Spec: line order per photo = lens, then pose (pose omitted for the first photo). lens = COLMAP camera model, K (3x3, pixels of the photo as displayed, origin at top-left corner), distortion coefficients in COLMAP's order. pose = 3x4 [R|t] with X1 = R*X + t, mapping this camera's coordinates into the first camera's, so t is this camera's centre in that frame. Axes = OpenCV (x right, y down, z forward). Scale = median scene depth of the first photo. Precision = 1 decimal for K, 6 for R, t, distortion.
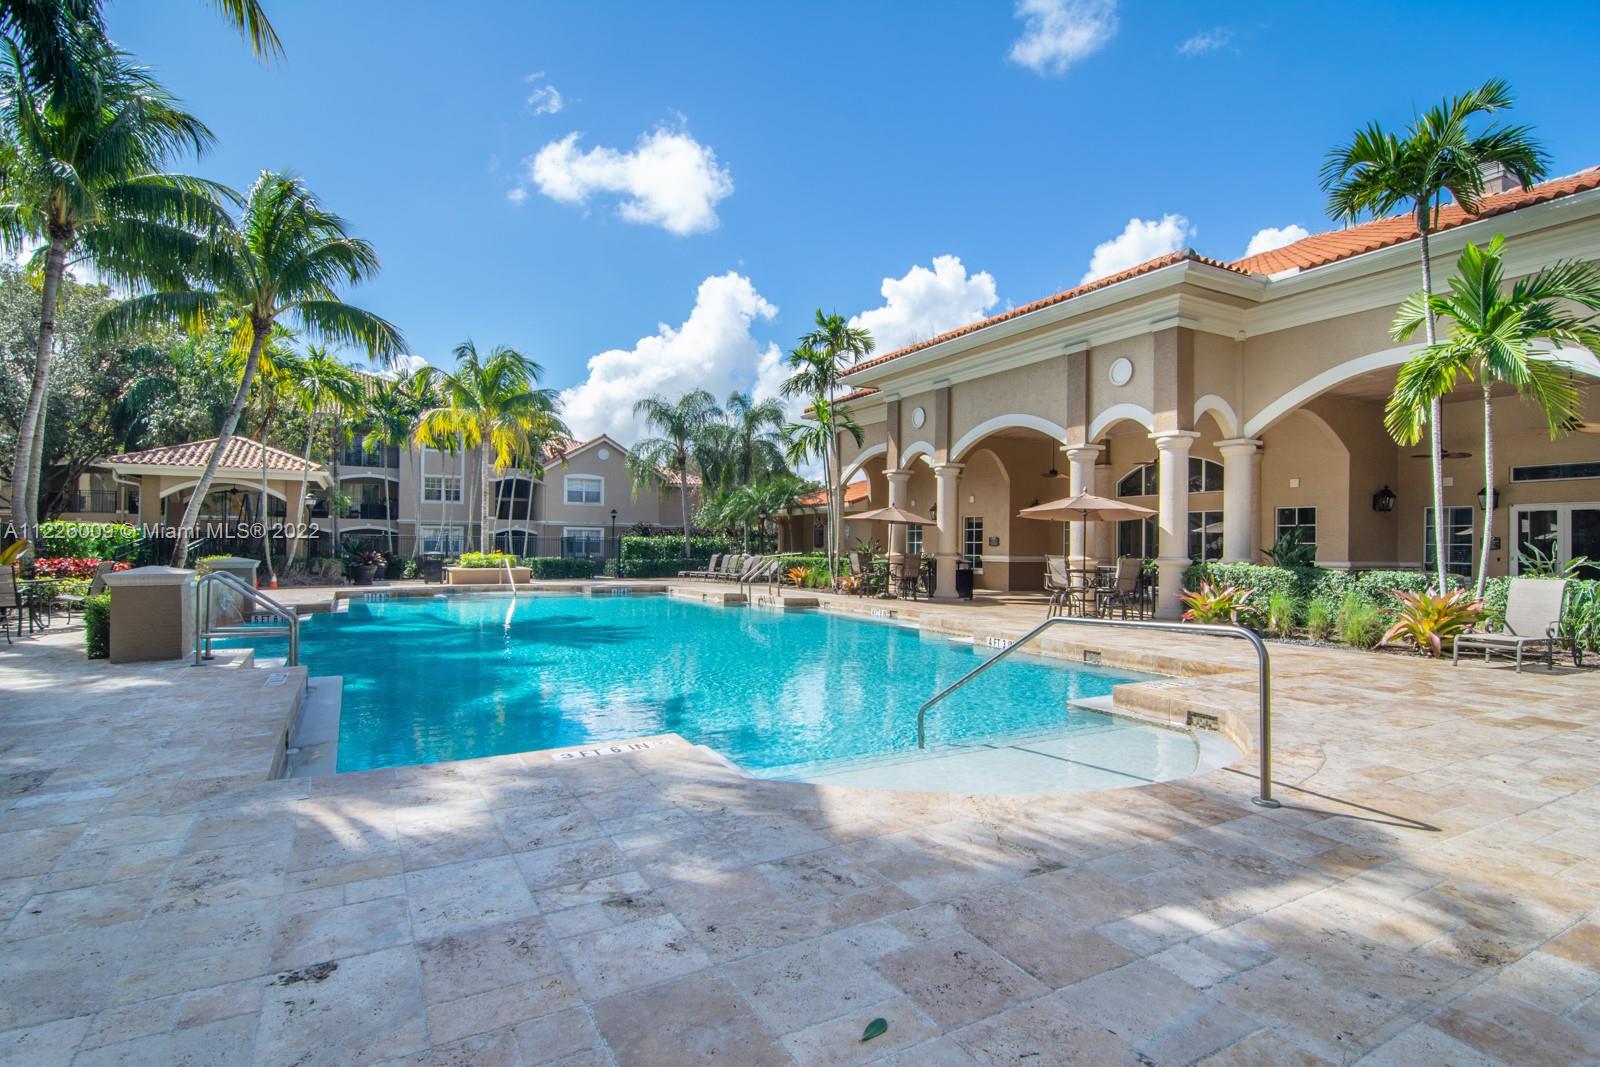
lens RADIAL K [[801.5, 0, 803.7], [0, 801.5, 526.4], [0, 0, 1]] dist [-0.000744, -0.016230]
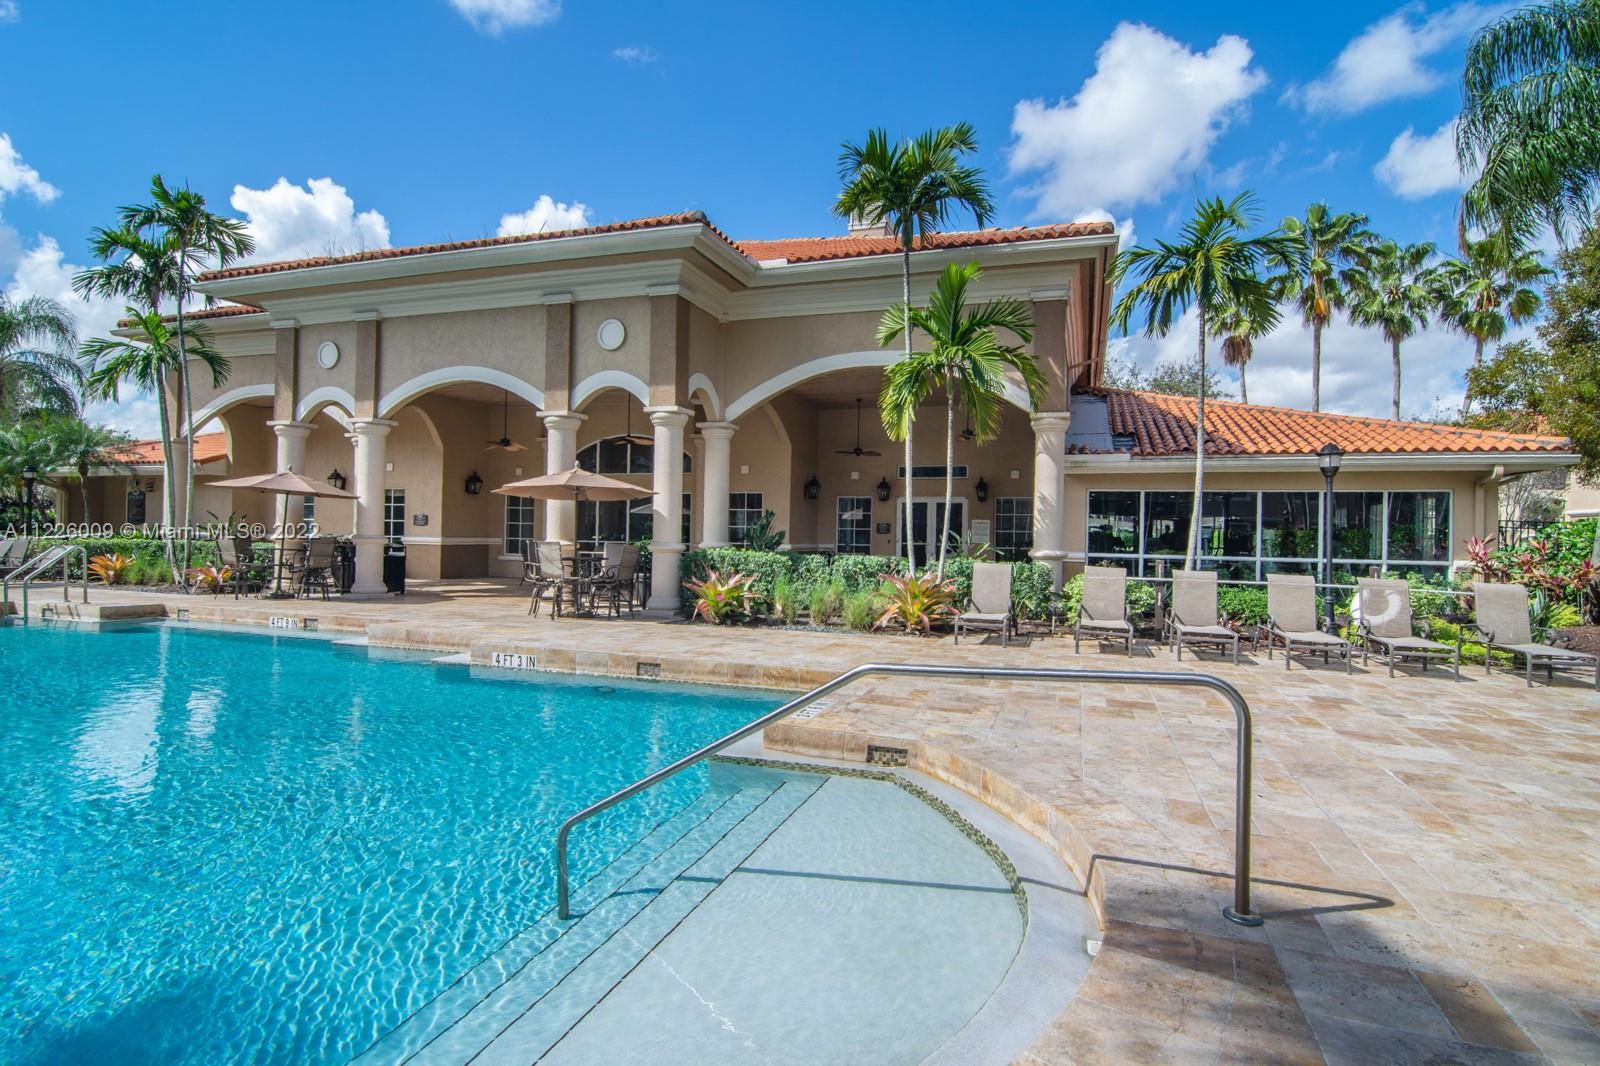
lens RADIAL K [[801.5, 0, 803.7], [0, 801.5, 525.9], [0, 0, 1]] dist [-0.000744, -0.016230]
pose [[0.732240, 0.006140, 0.681019, -0.050189], [-0.027102, 0.999430, 0.020129, -0.003191], [-0.680507, -0.033196, 0.731989, 0.179668]]
